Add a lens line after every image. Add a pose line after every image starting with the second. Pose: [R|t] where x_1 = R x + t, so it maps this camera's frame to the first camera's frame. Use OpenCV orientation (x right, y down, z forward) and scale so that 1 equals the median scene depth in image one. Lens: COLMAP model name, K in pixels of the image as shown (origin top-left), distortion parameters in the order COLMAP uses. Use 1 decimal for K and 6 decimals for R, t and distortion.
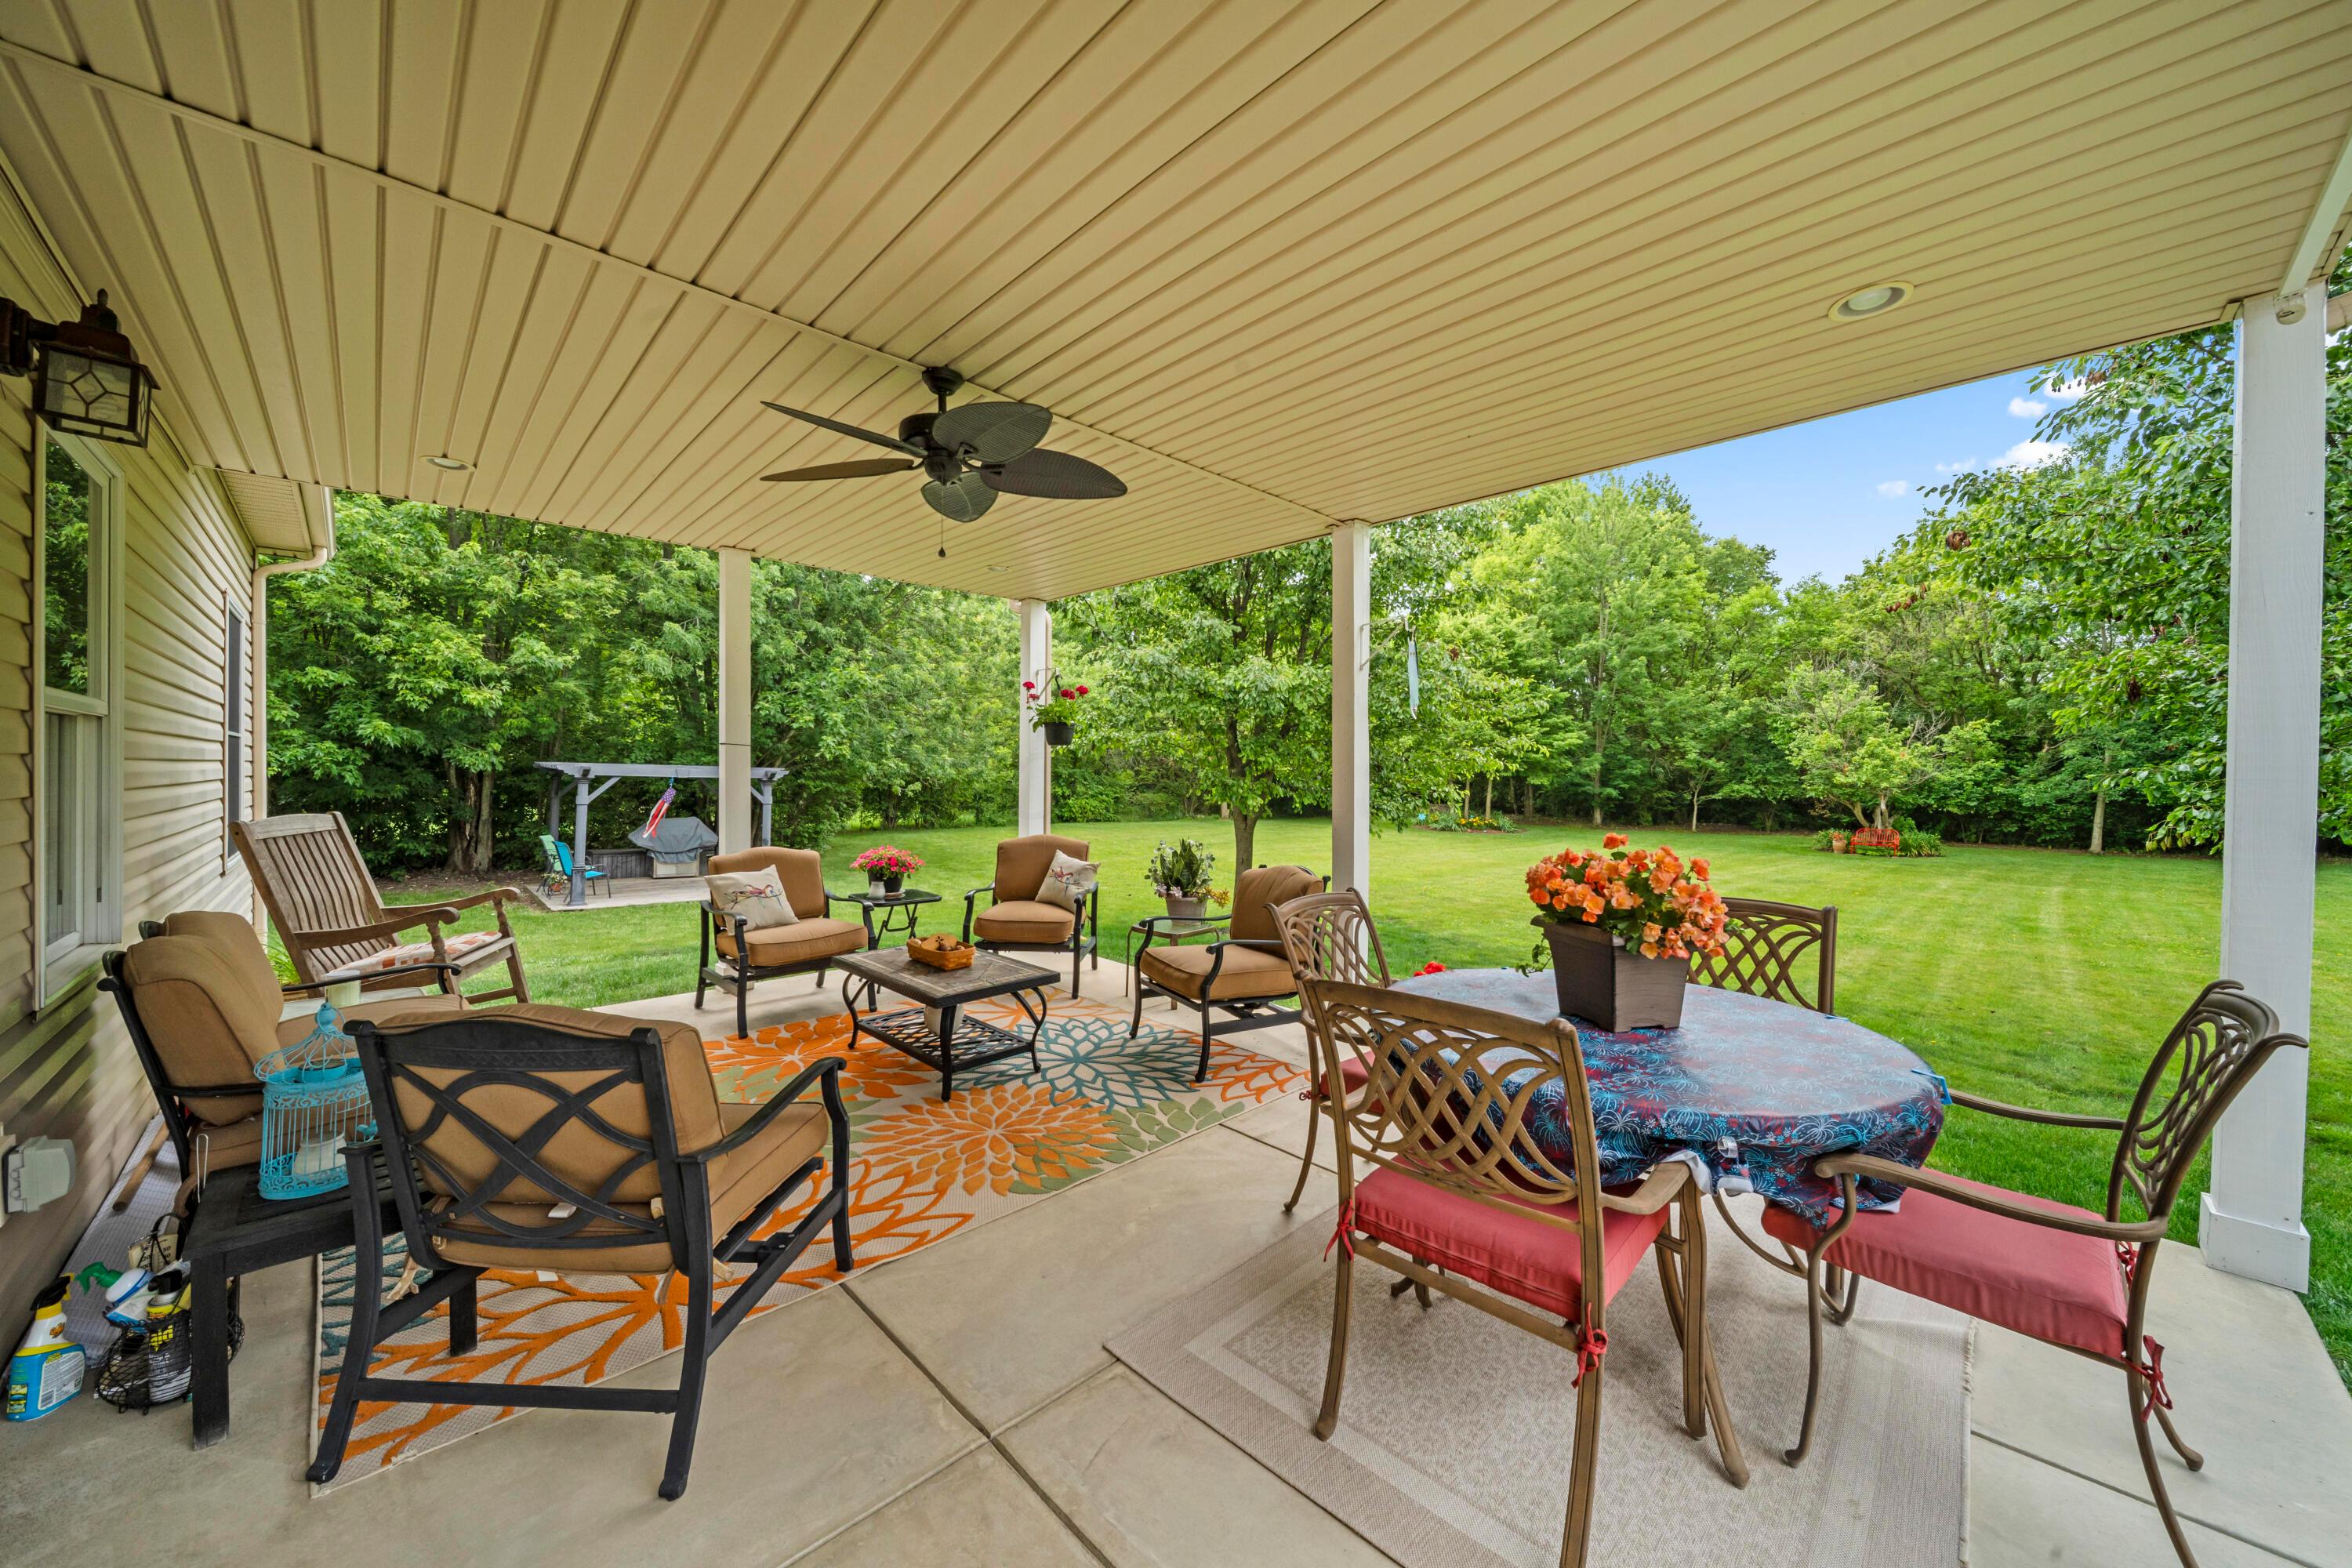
lens RADIAL K [[853.4, 0, 1176.0], [0, 853.4, 784.0], [0, 0, 1]] dist [0.000369, -0.000005]
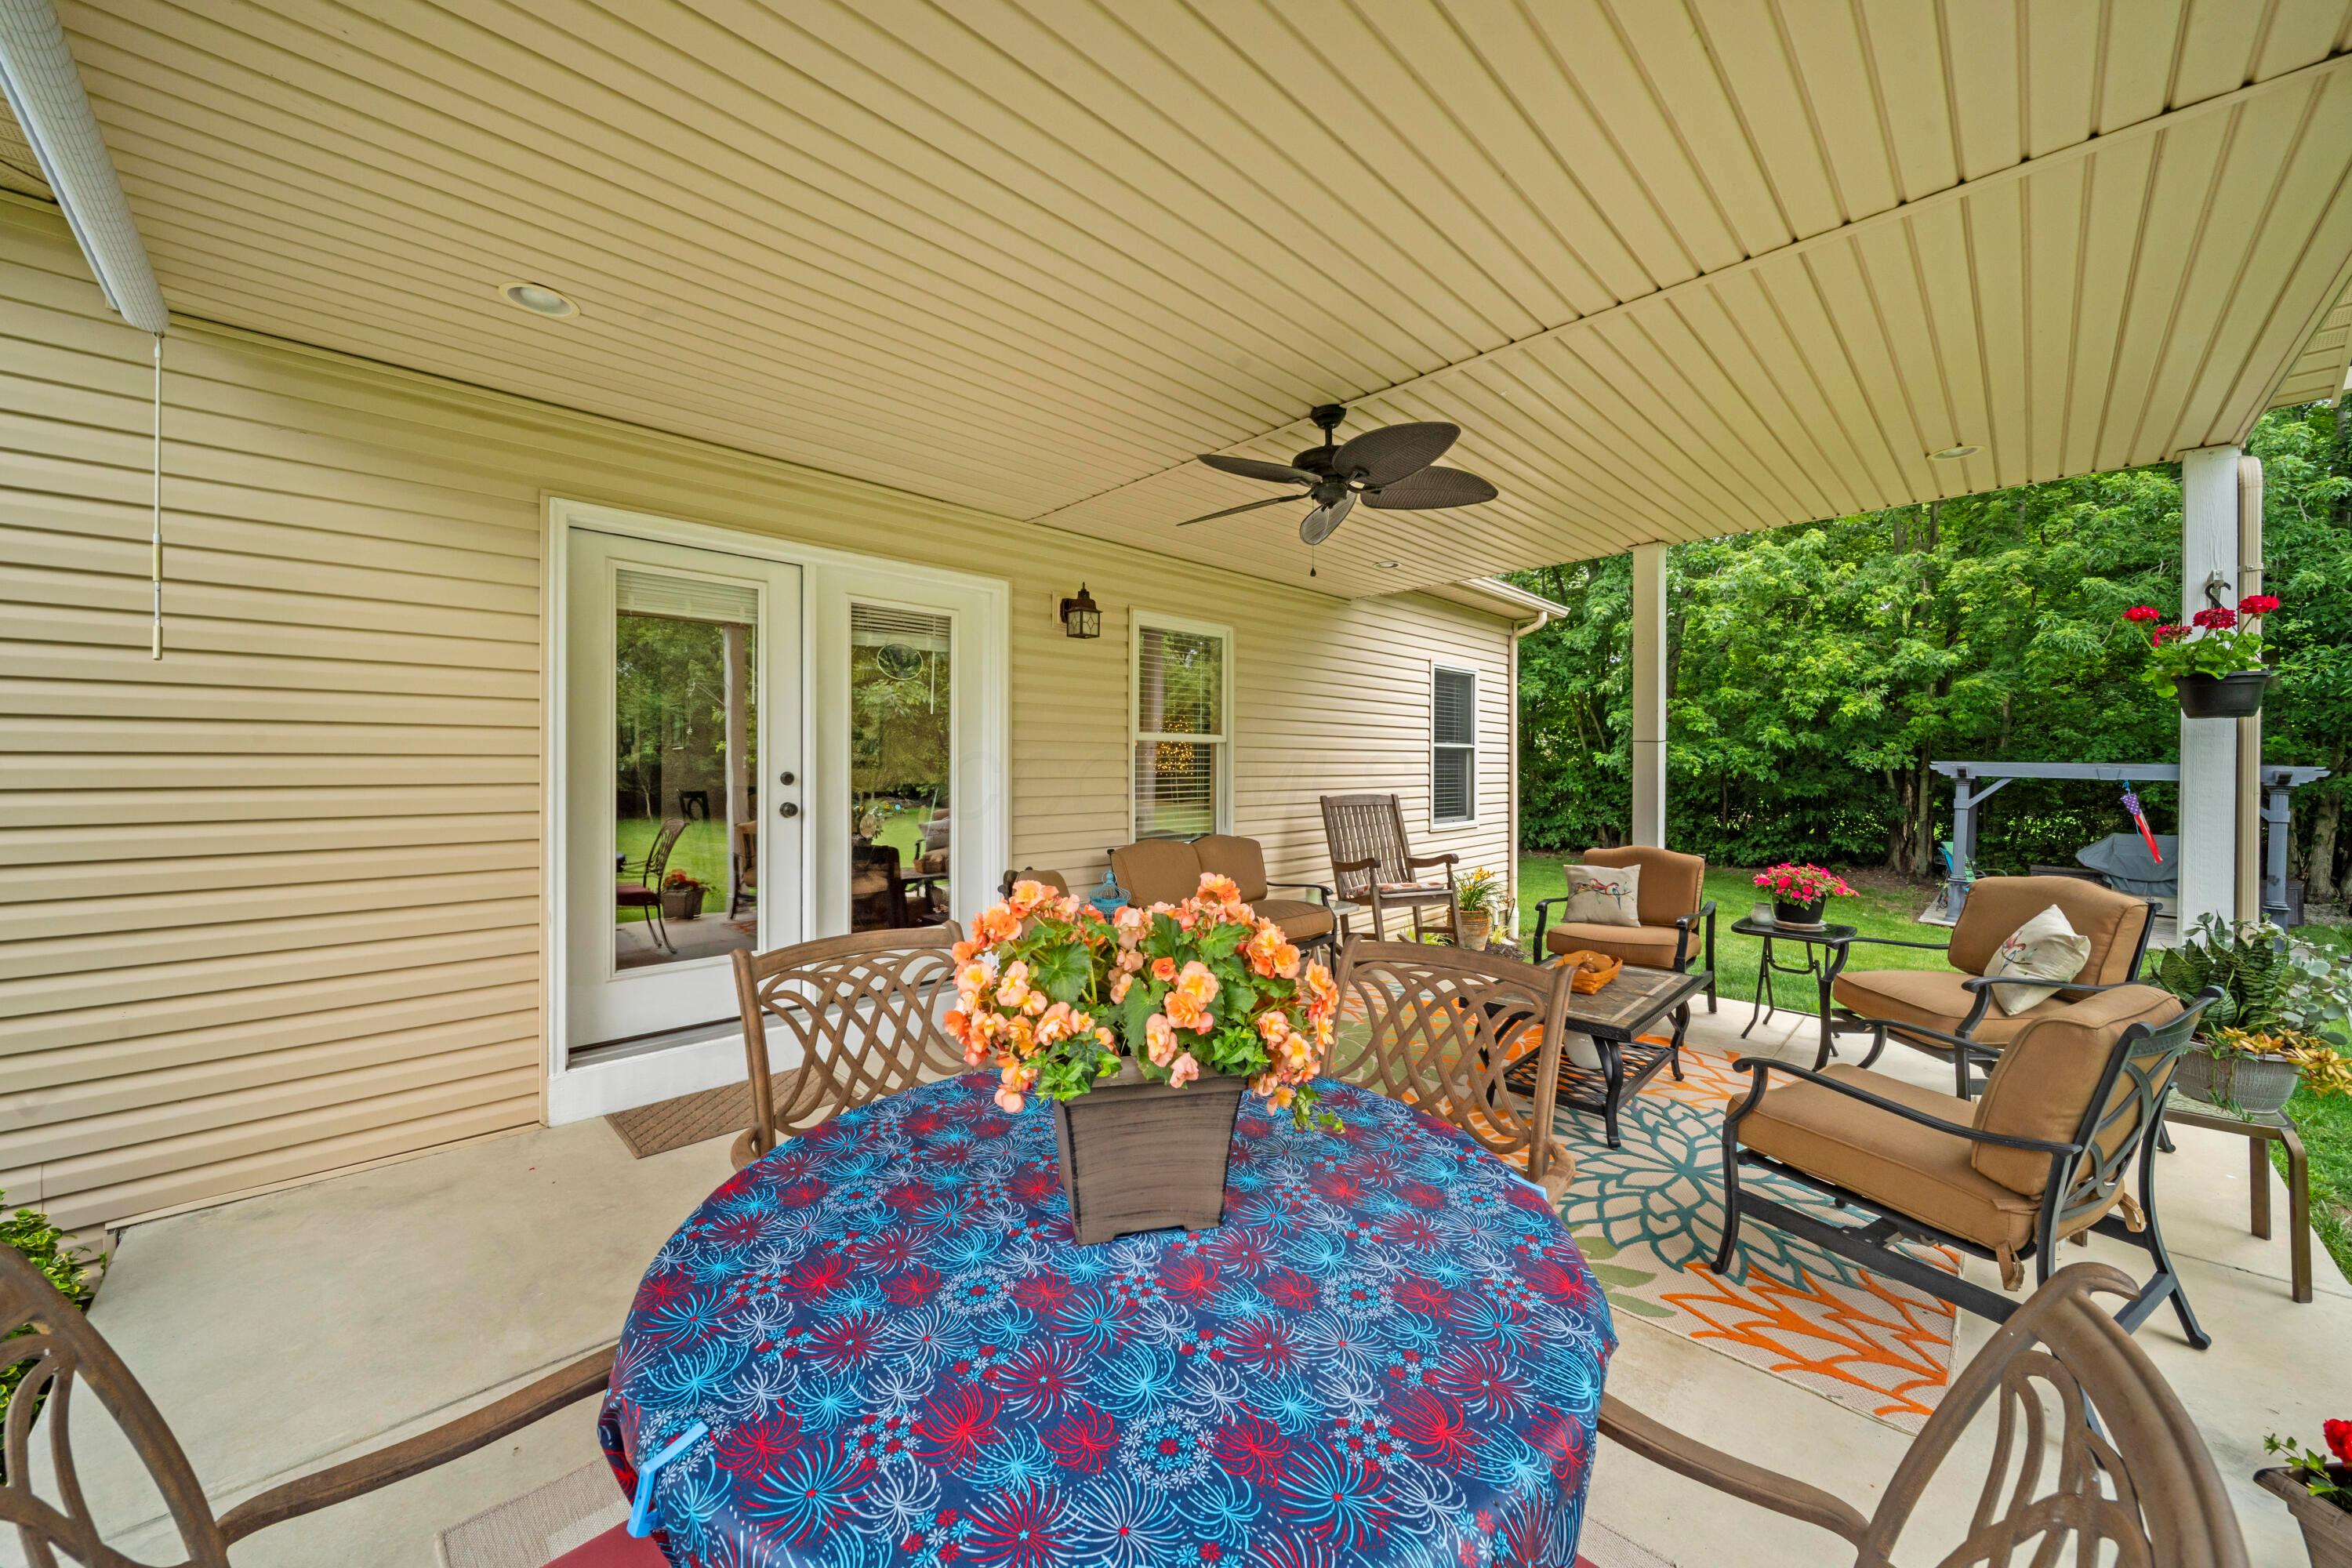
lens RADIAL K [[844.8, 0, 1166.6], [0, 844.8, 769.7], [0, 0, 1]] dist [-0.001457, -0.000300]
pose [[-0.006459, -0.002784, -0.999975, 0.189555], [-0.017137, 0.999850, -0.002673, -0.000320], [0.999832, 0.017120, -0.006506, 0.181155]]
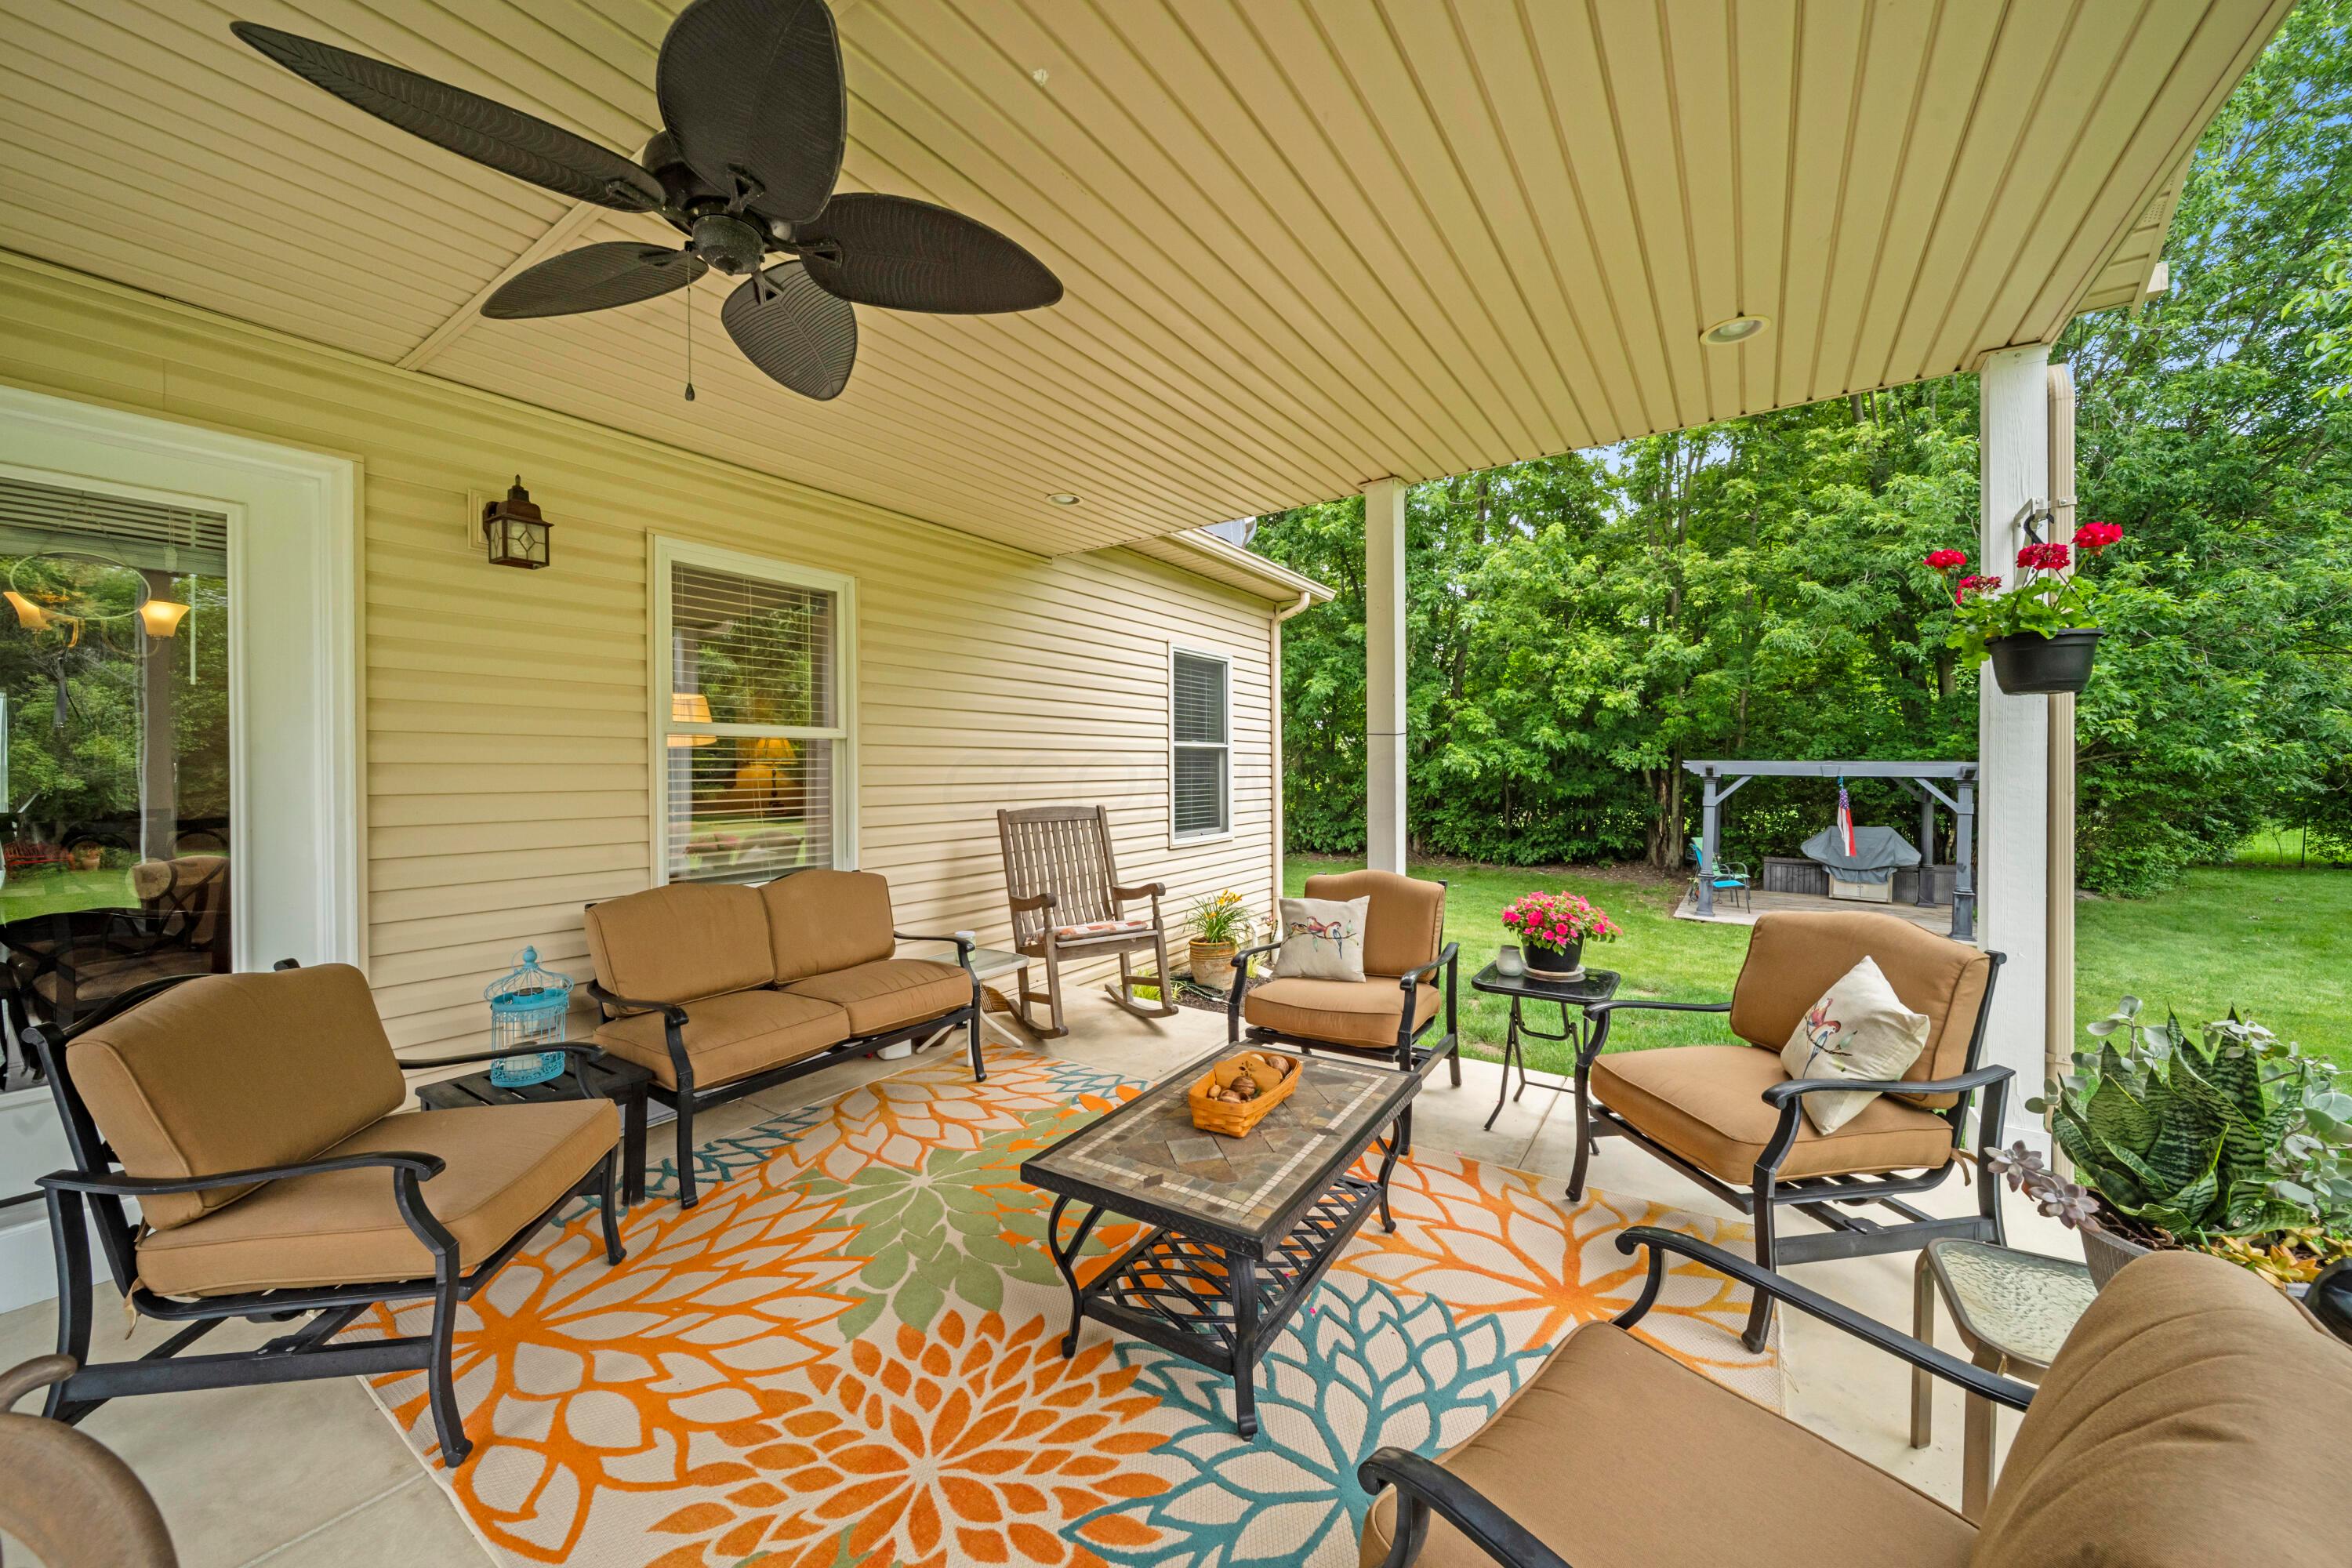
lens RADIAL K [[839.4, 0, 1176.0], [0, 839.4, 784.0], [0, 0, 1]] dist [-0.000408, -0.000091]
pose [[0.191171, 0.005452, -0.981542, 0.079376], [-0.004791, 0.999978, 0.004621, -0.001331], [0.981545, 0.003819, 0.191193, 0.270423]]
